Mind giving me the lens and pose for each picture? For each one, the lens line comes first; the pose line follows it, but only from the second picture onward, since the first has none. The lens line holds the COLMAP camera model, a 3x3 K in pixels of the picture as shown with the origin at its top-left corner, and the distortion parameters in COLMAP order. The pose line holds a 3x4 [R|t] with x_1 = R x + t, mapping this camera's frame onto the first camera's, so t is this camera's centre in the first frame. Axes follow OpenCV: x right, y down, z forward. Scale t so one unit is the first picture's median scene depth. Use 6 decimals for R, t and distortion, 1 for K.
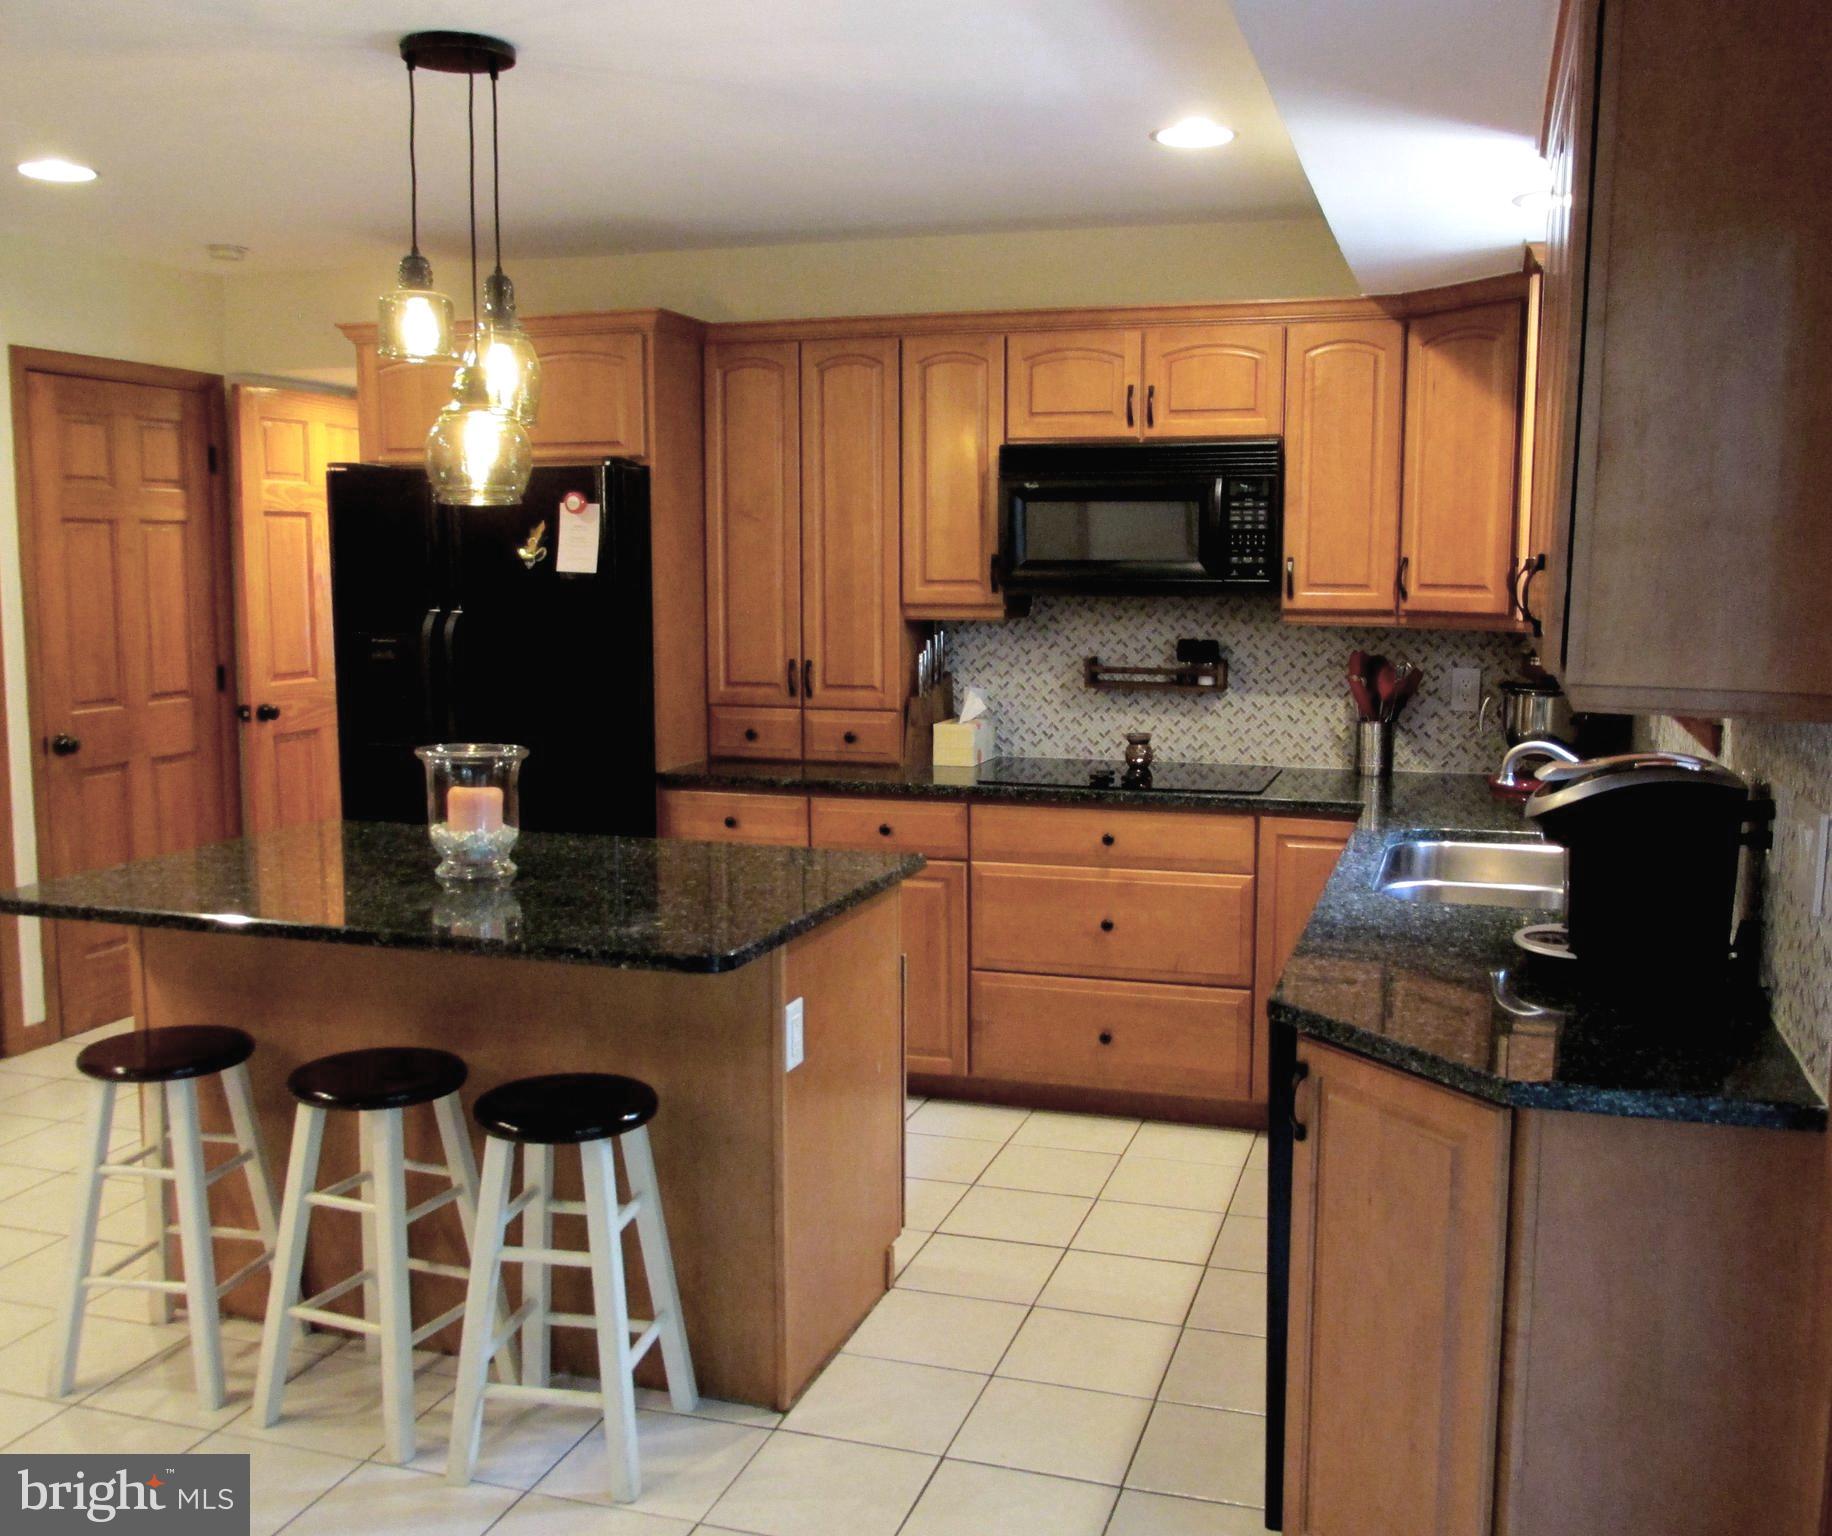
lens RADIAL K [[1744.0, 0, 915.7], [0, 1744.0, 764.8], [0, 0, 1]] dist [-0.009645, 0.000000]
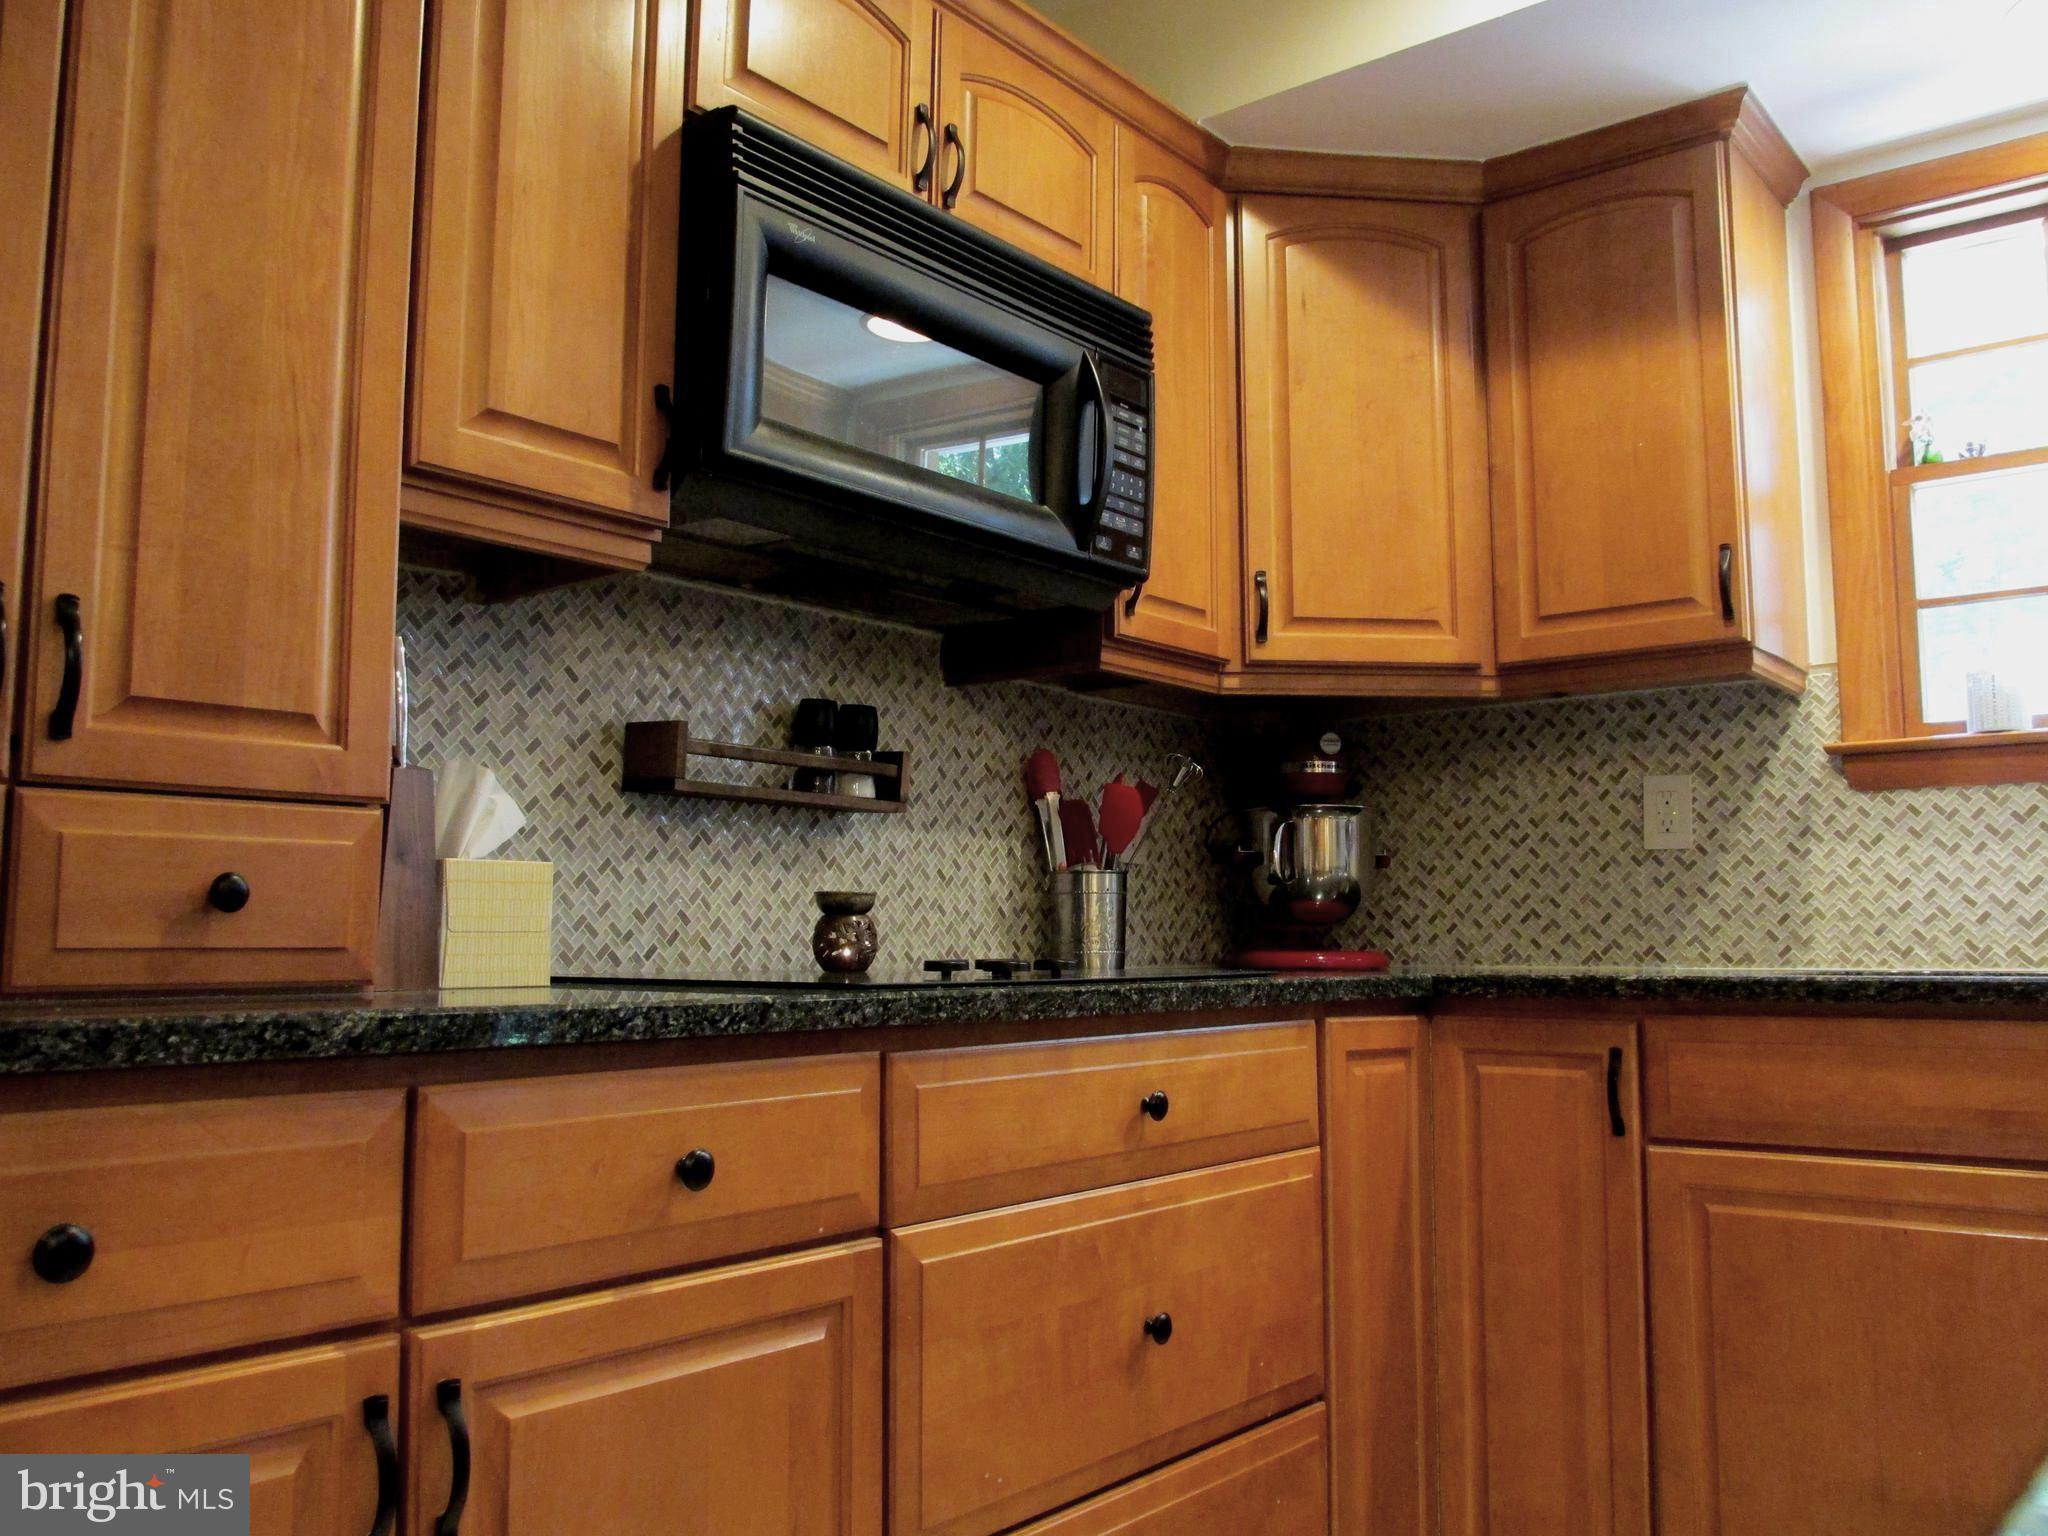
lens RADIAL K [[1719.9, 0, 1025.8], [0, 1719.9, 769.6], [0, 0, 1]] dist [-0.017028, -0.000543]
pose [[0.345771, 0.097559, 0.933233, -0.251504], [0.115653, 0.982565, -0.145567, 0.019159], [-0.931164, 0.158264, 0.328460, 0.806965]]
